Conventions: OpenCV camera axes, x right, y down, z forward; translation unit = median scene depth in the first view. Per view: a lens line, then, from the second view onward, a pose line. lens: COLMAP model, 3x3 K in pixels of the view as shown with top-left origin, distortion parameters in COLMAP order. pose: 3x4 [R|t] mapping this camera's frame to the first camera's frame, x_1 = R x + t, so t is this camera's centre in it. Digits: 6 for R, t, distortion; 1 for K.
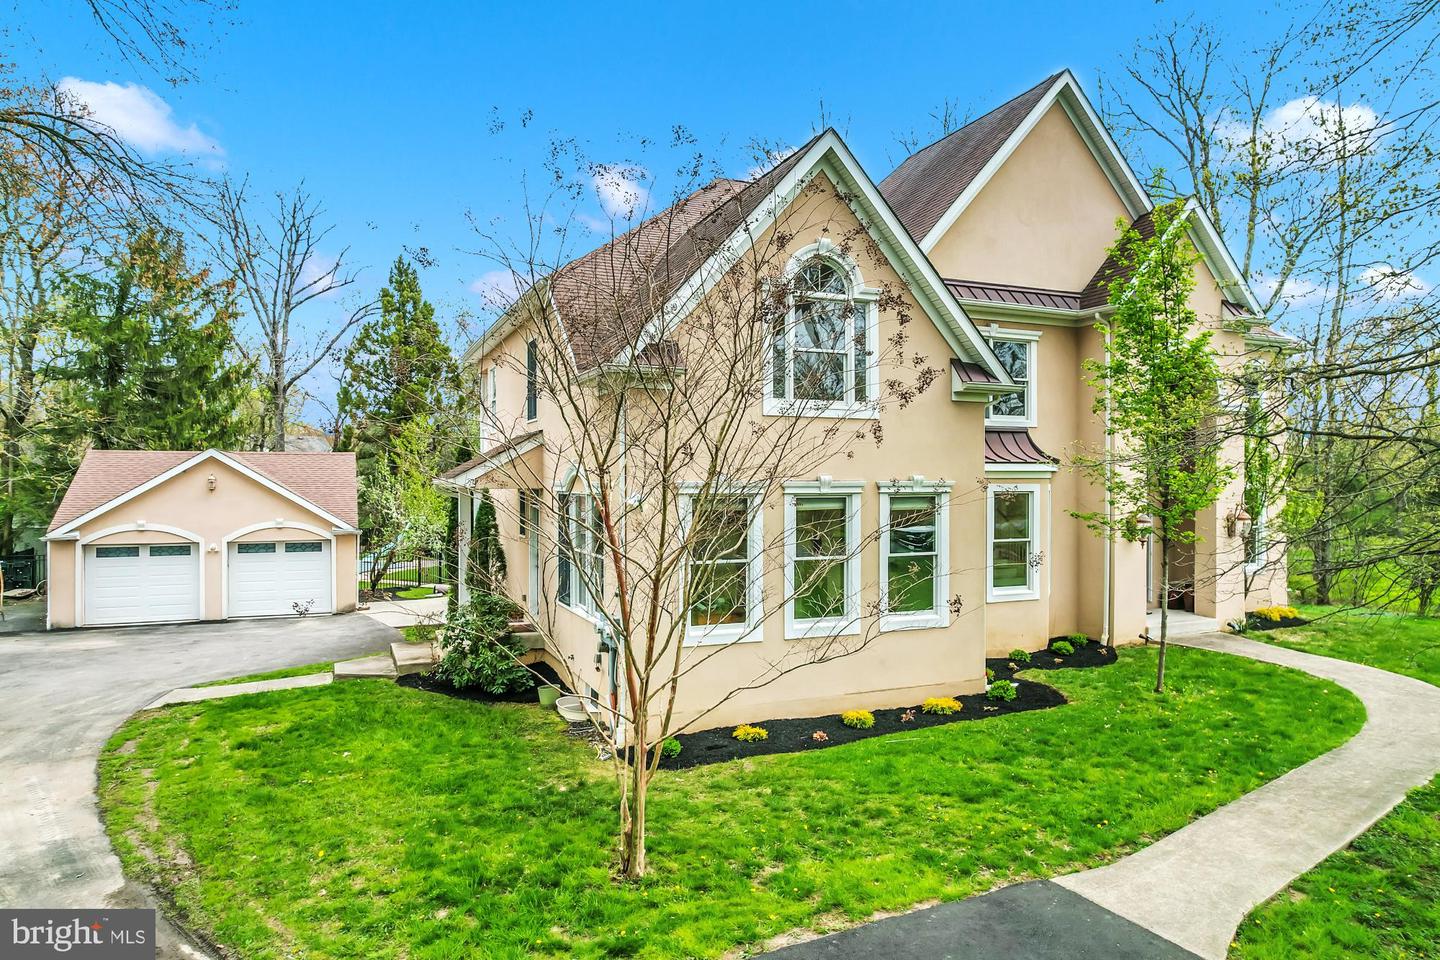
lens RADIAL K [[910.5, 0, 720.0], [0, 910.5, 480.0], [0, 0, 1]] dist [-0.057372, 0.070375]
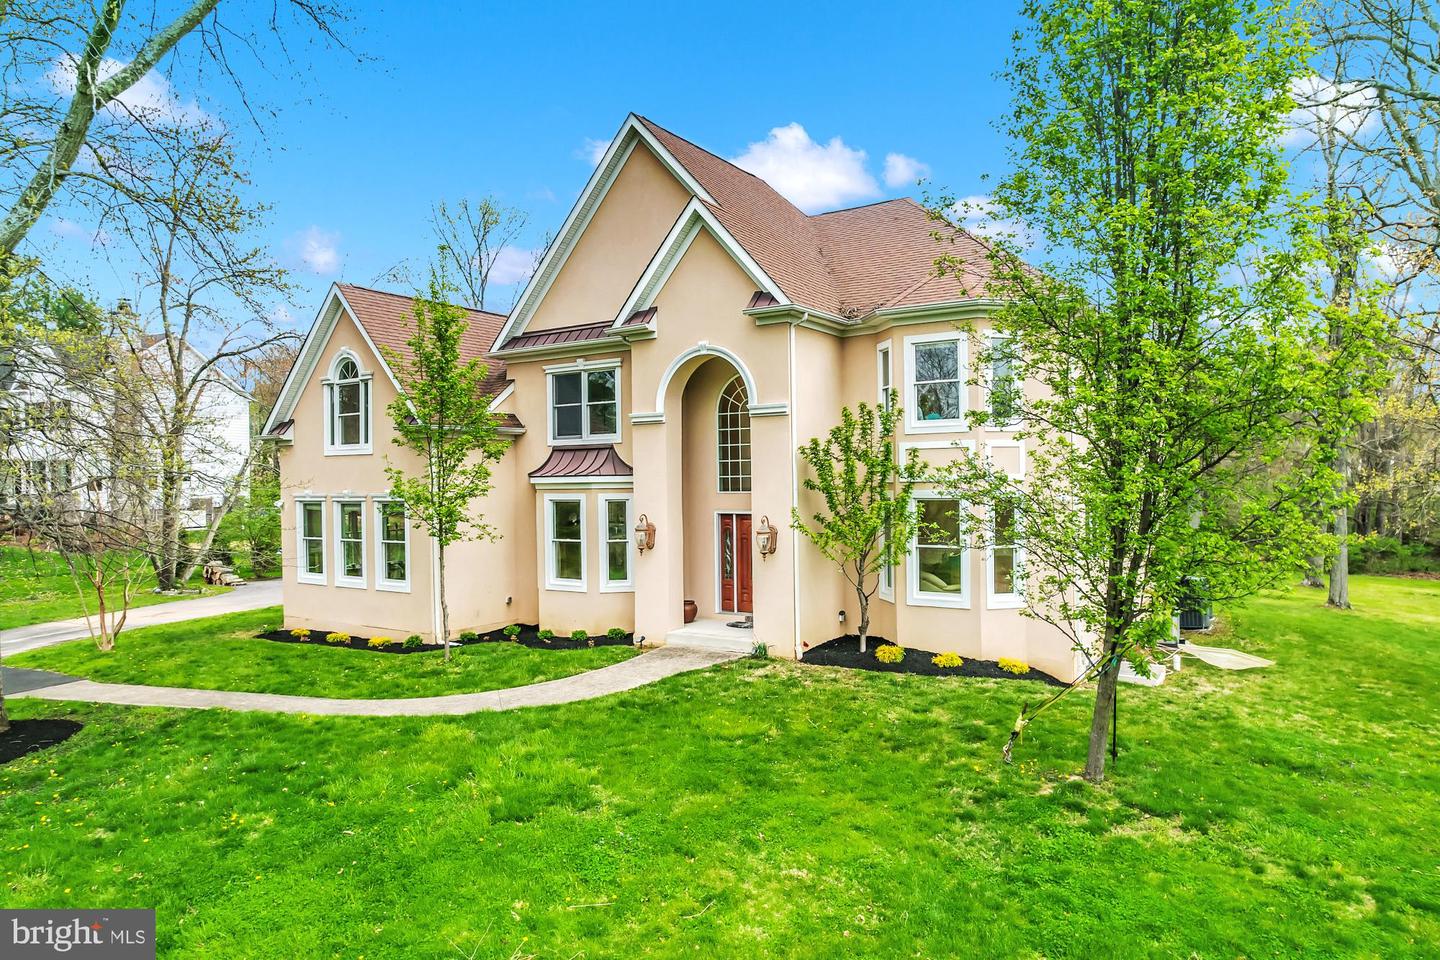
lens RADIAL K [[910.5, 0, 720.0], [0, 910.5, 480.0], [0, 0, 1]] dist [-0.057372, 0.070375]
pose [[0.577724, -0.005169, -0.816216, 1.412061], [0.013676, 0.999901, 0.003347, -0.014474], [0.816118, -0.013097, 0.577737, 0.466855]]
